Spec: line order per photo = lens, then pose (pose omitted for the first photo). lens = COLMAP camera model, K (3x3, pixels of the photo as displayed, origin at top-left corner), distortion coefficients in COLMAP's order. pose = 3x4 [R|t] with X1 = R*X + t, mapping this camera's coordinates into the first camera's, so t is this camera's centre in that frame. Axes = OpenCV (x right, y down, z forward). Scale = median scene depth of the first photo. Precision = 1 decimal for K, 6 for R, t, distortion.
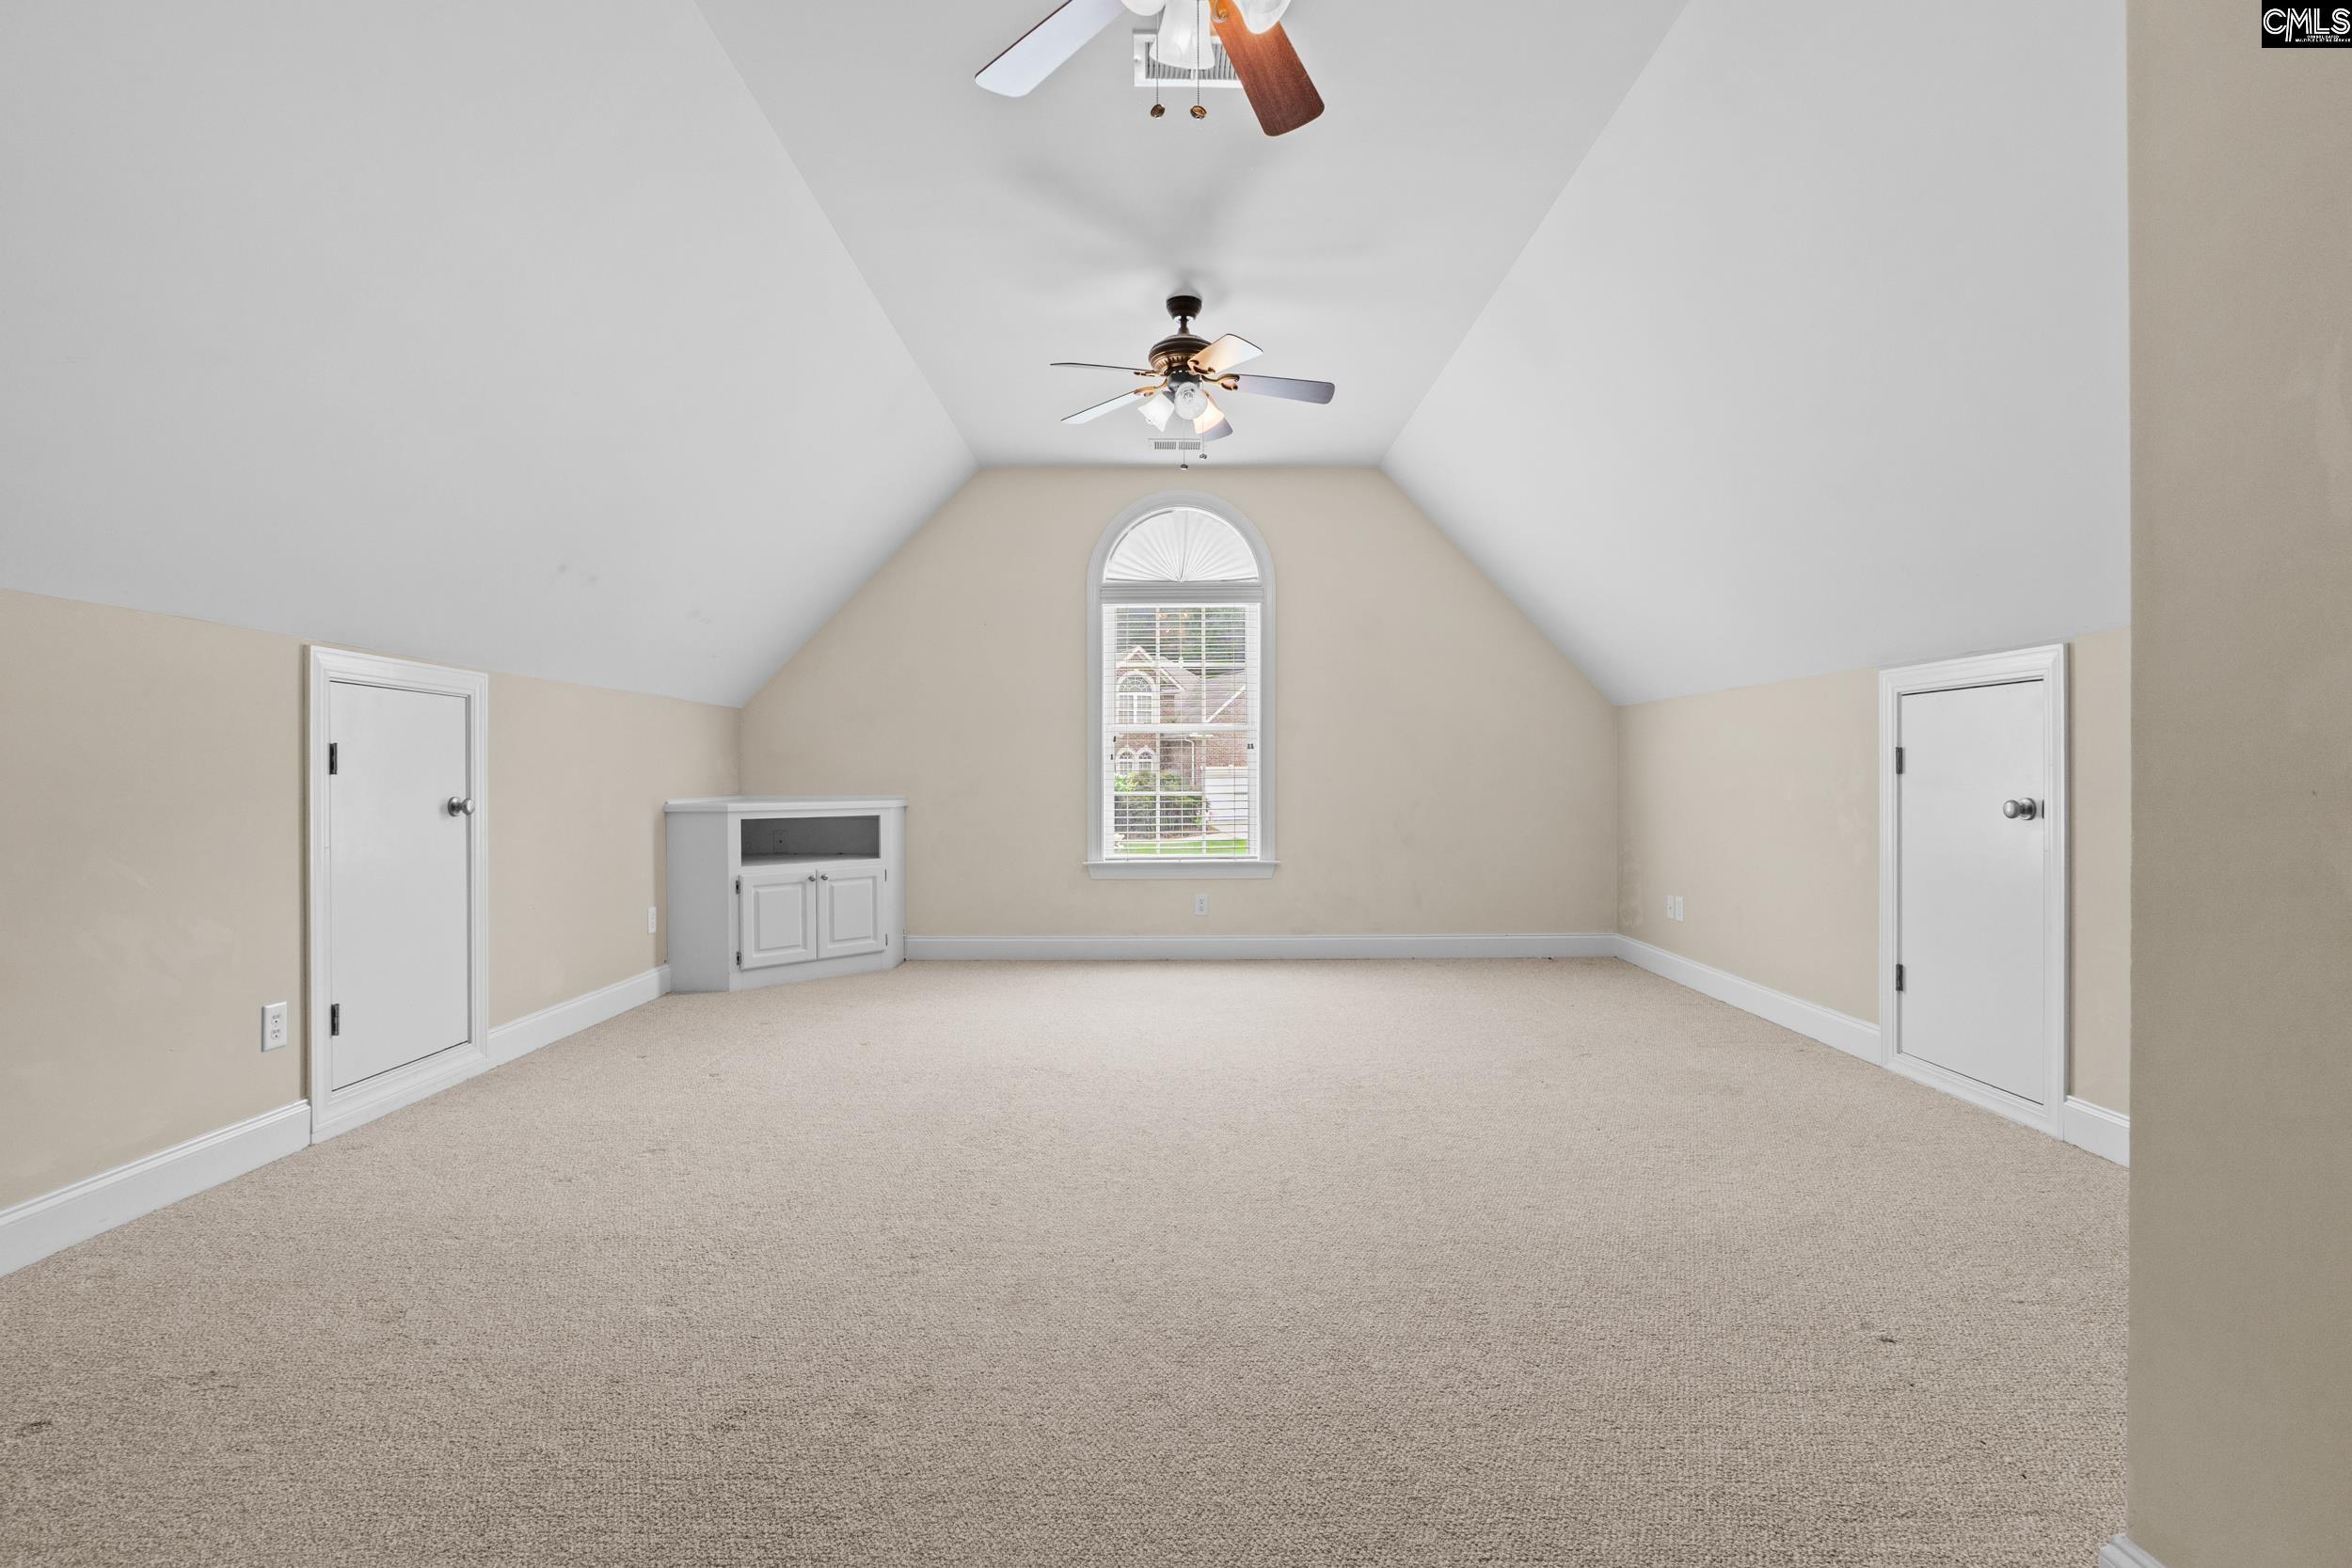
lens RADIAL K [[1081.1, 0, 1178.0], [0, 1081.1, 780.2], [0, 0, 1]] dist [-0.010511, 0.002731]
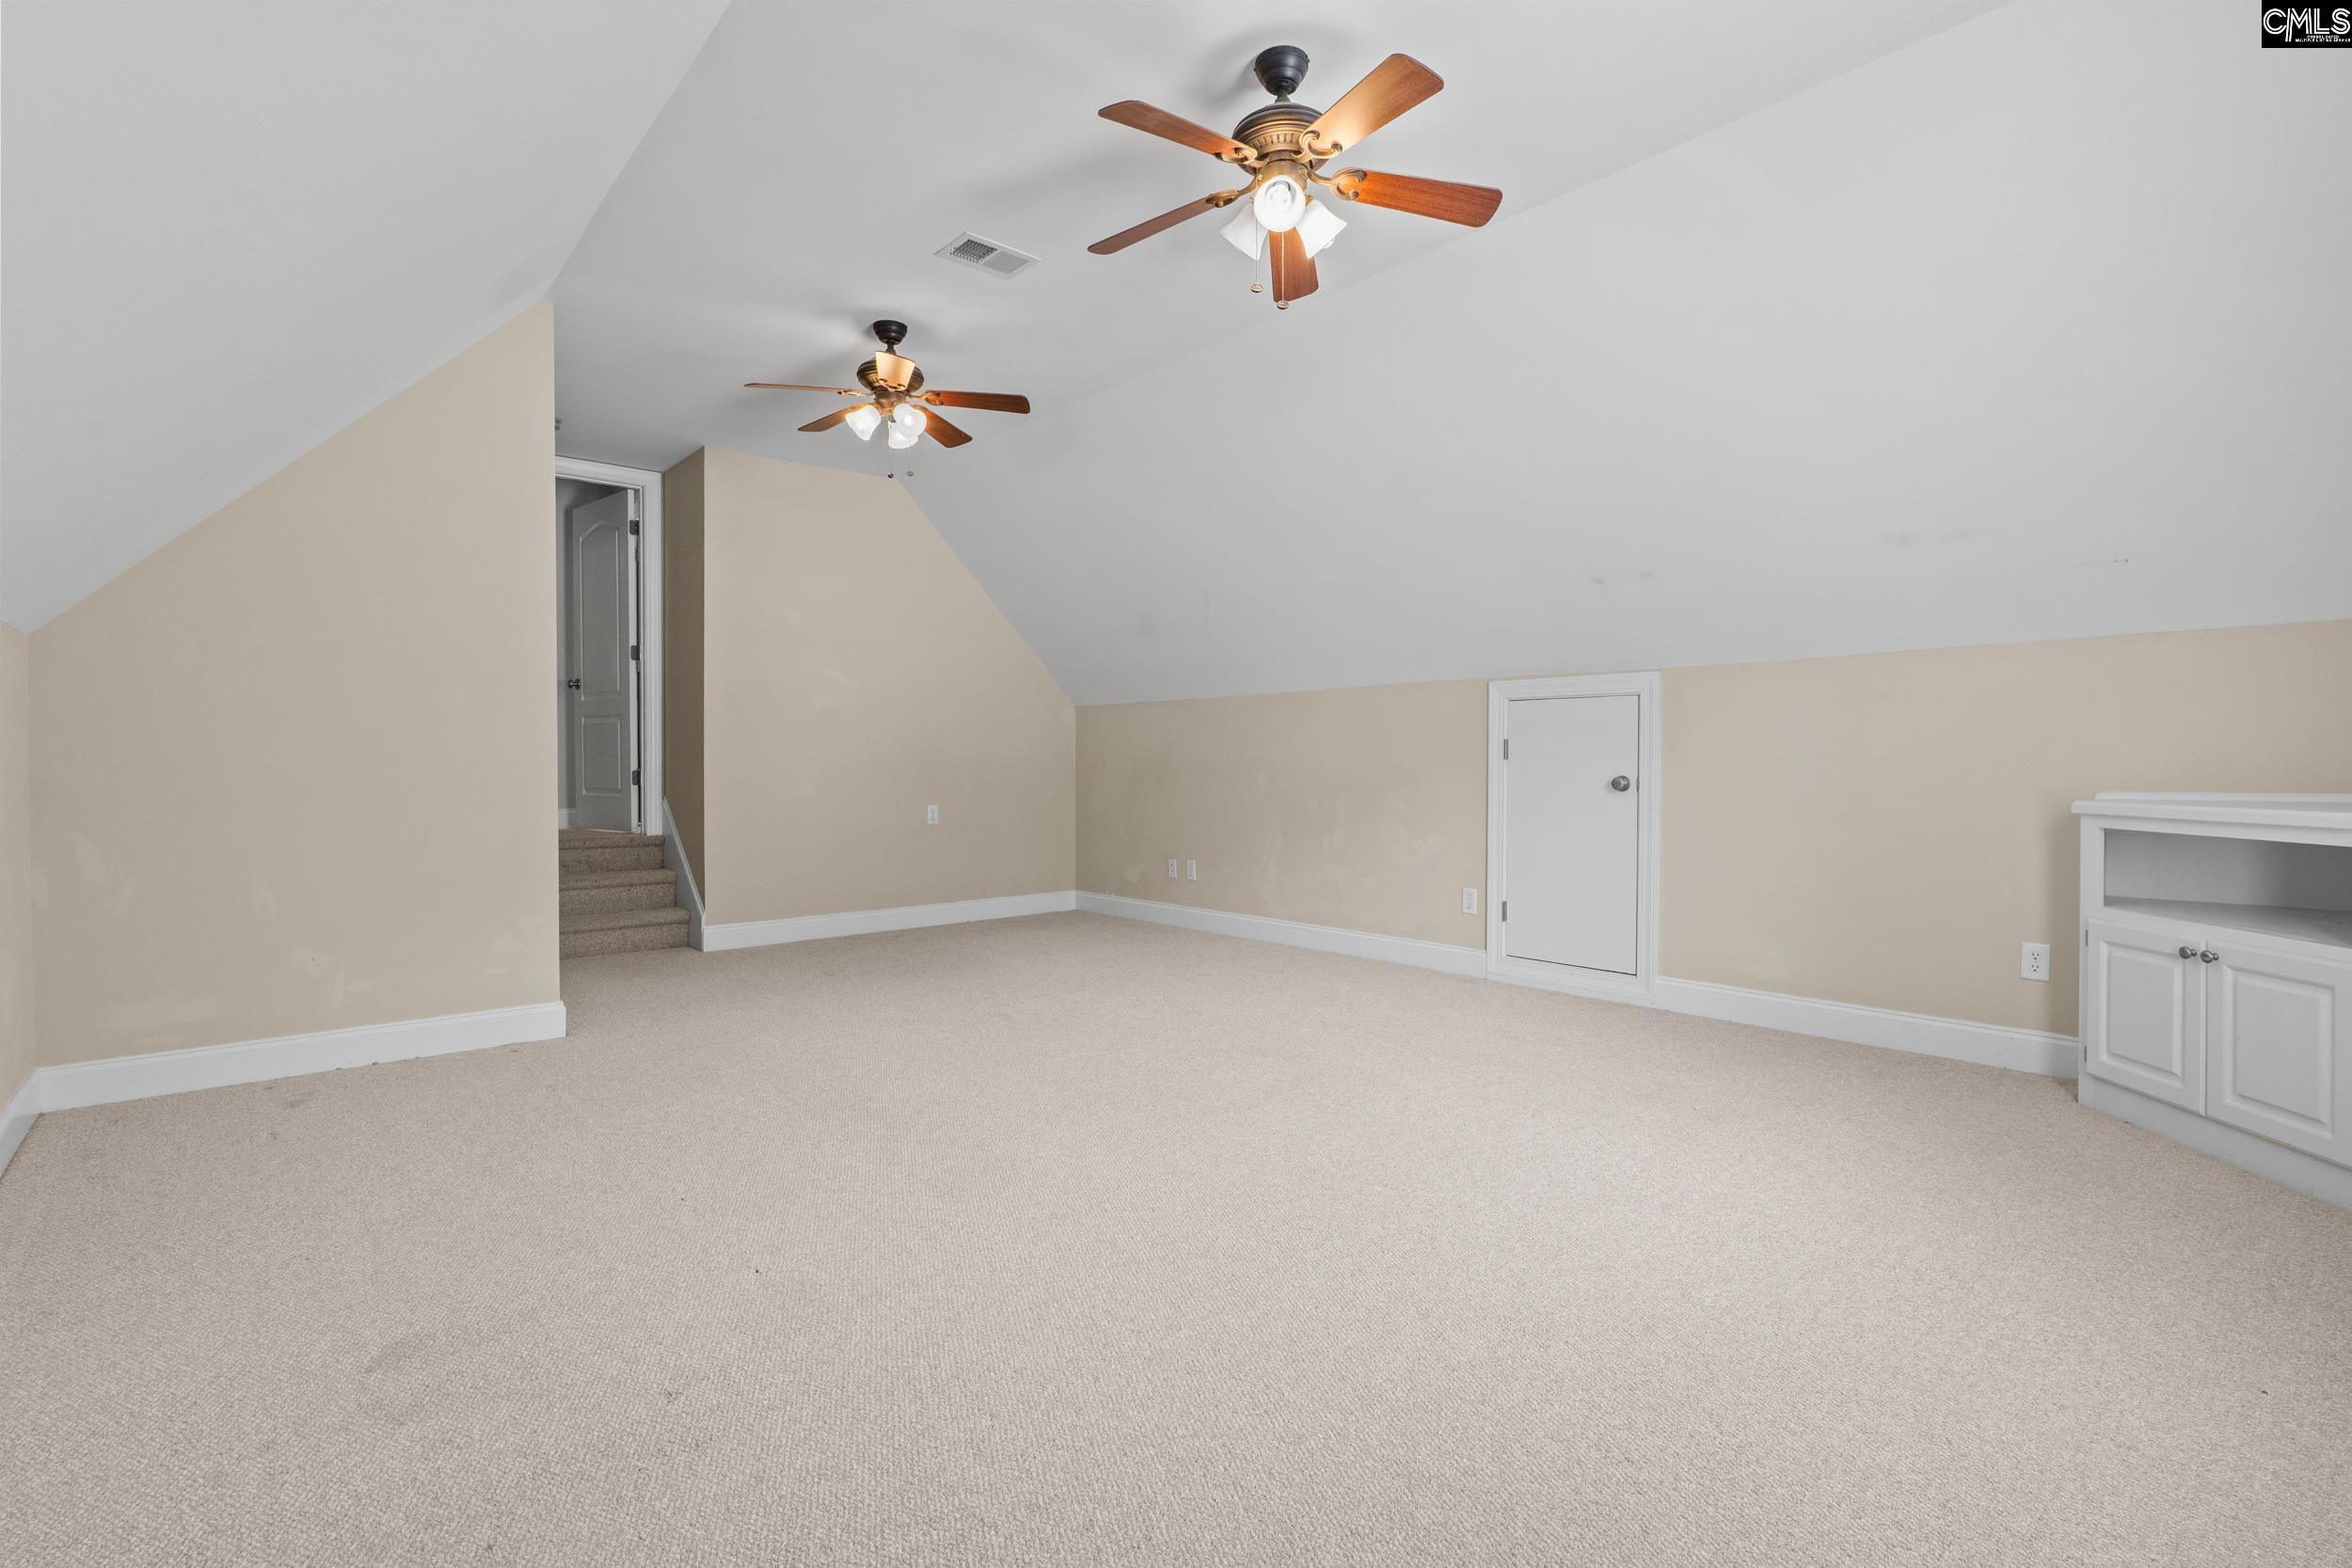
lens RADIAL K [[1081.1, 0, 1175.4], [0, 1081.1, 775.4], [0, 0, 1]] dist [-0.010511, 0.002731]
pose [[-0.737277, 0.012311, -0.675478, 0.538698], [0.001248, 0.999857, 0.016861, -0.006994], [0.675589, 0.011588, -0.737187, 1.504720]]
